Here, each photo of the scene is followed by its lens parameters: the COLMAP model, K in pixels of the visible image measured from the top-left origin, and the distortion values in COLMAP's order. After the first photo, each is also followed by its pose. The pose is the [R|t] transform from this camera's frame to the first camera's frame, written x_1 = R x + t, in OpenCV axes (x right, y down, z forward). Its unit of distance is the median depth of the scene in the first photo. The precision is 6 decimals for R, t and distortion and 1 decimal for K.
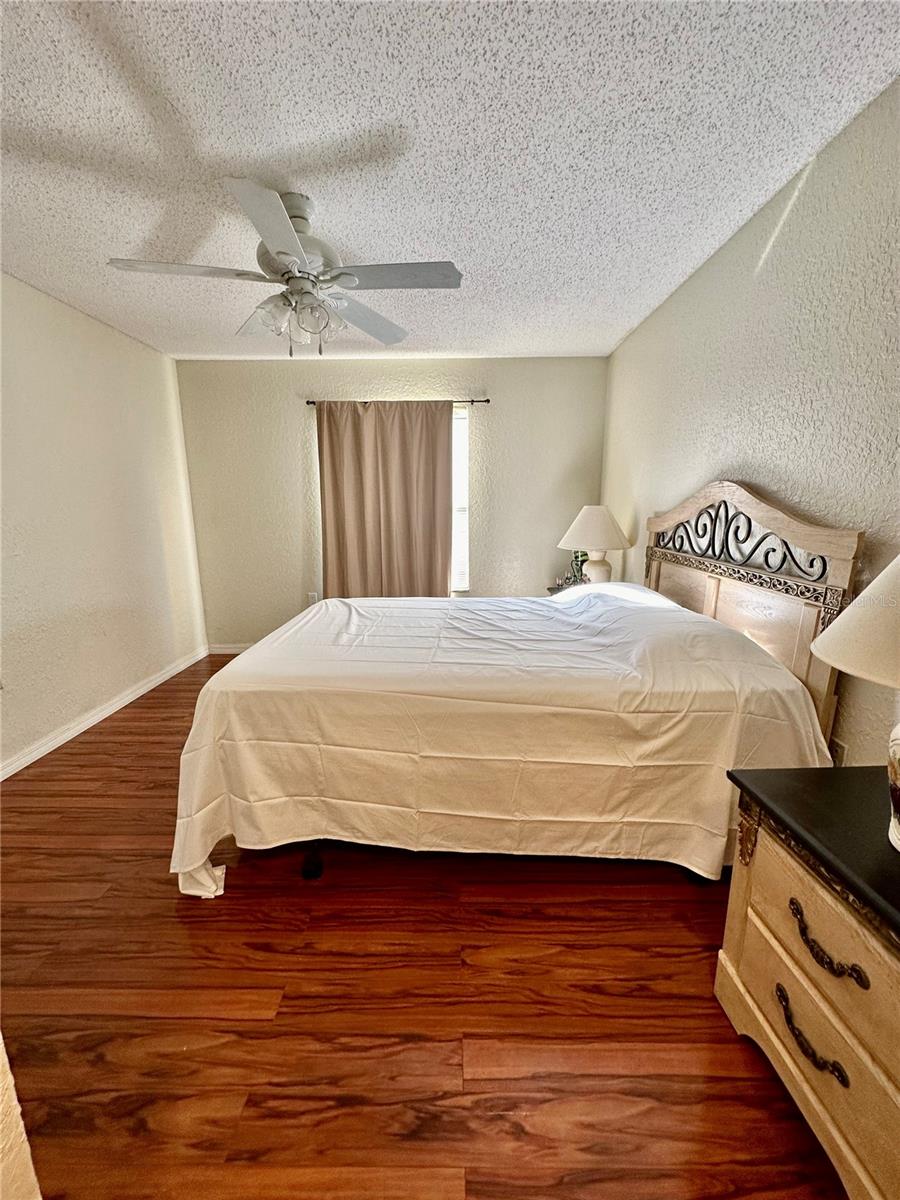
lens RADIAL K [[478.6, 0, 450.9], [0, 478.6, 602.4], [0, 0, 1]] dist [-0.005253, 0.001515]
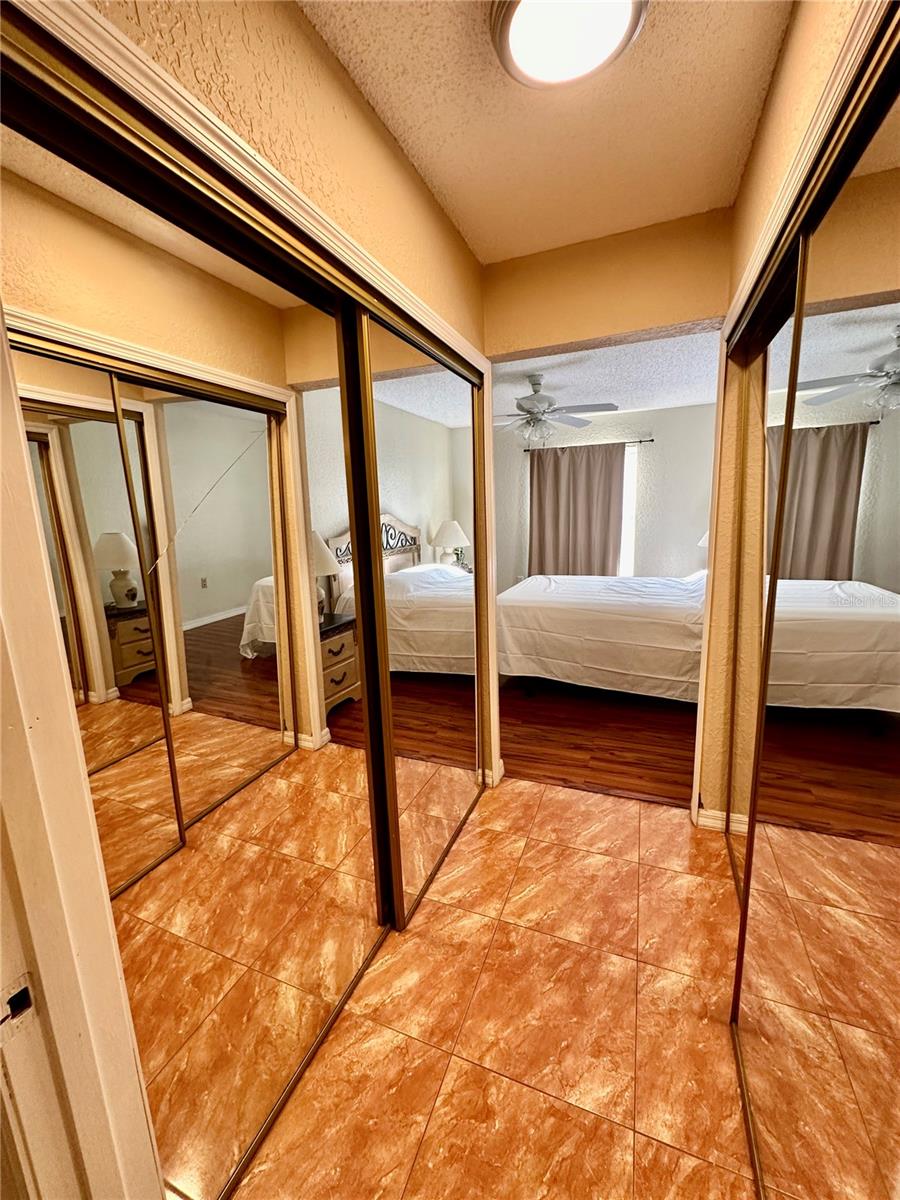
lens RADIAL K [[478.6, 0, 443.6], [0, 478.6, 598.3], [0, 0, 1]] dist [-0.005253, 0.001515]
pose [[0.922712, 0.044086, -0.382961, 0.140119], [-0.047217, 0.998884, 0.001226, 0.134646], [0.382588, 0.016951, 0.923764, -1.038744]]
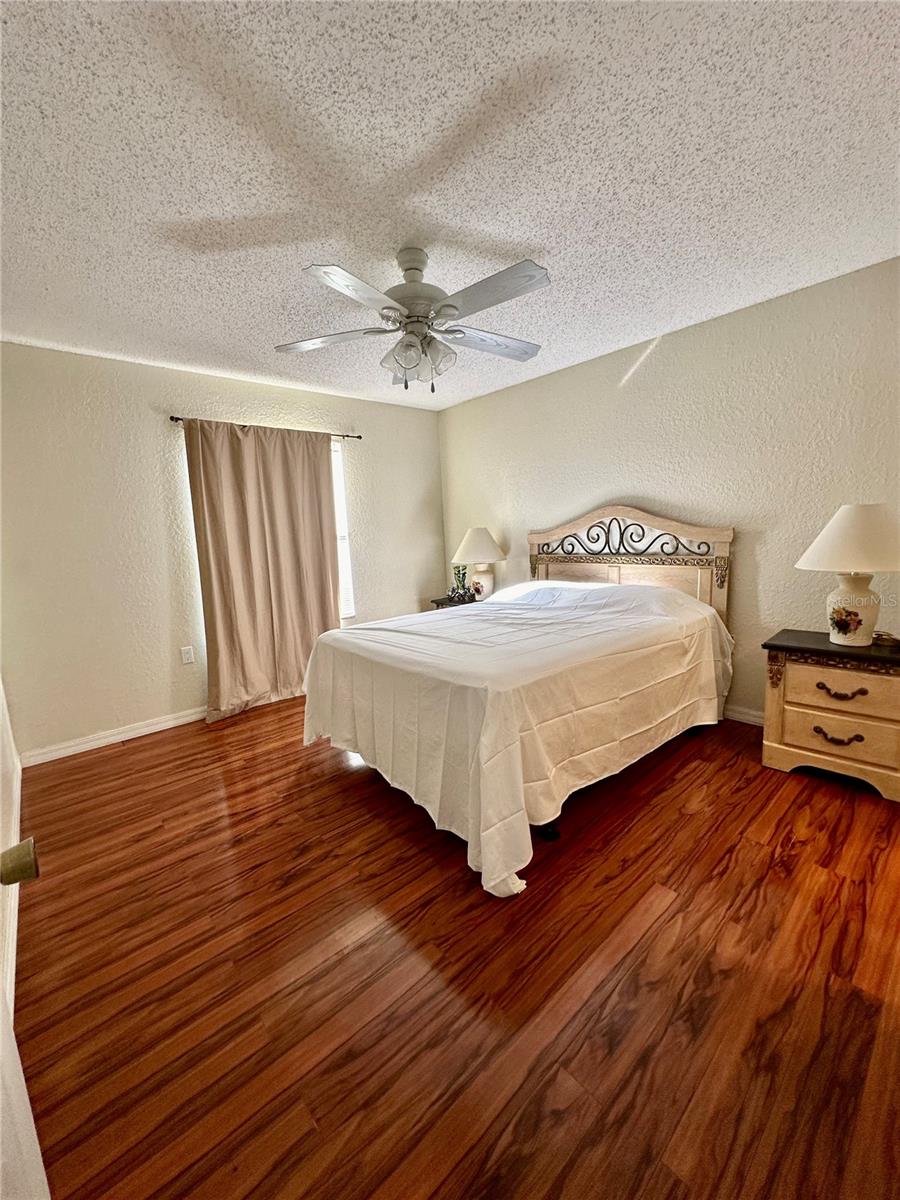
lens RADIAL K [[478.6, 0, 449.8], [0, 478.6, 602.2], [0, 0, 1]] dist [-0.005253, 0.001515]
pose [[0.743051, -0.129584, 0.656569, -1.064135], [0.176550, 0.984276, -0.005544, -0.025302], [-0.645527, 0.120036, 0.754246, 0.199455]]
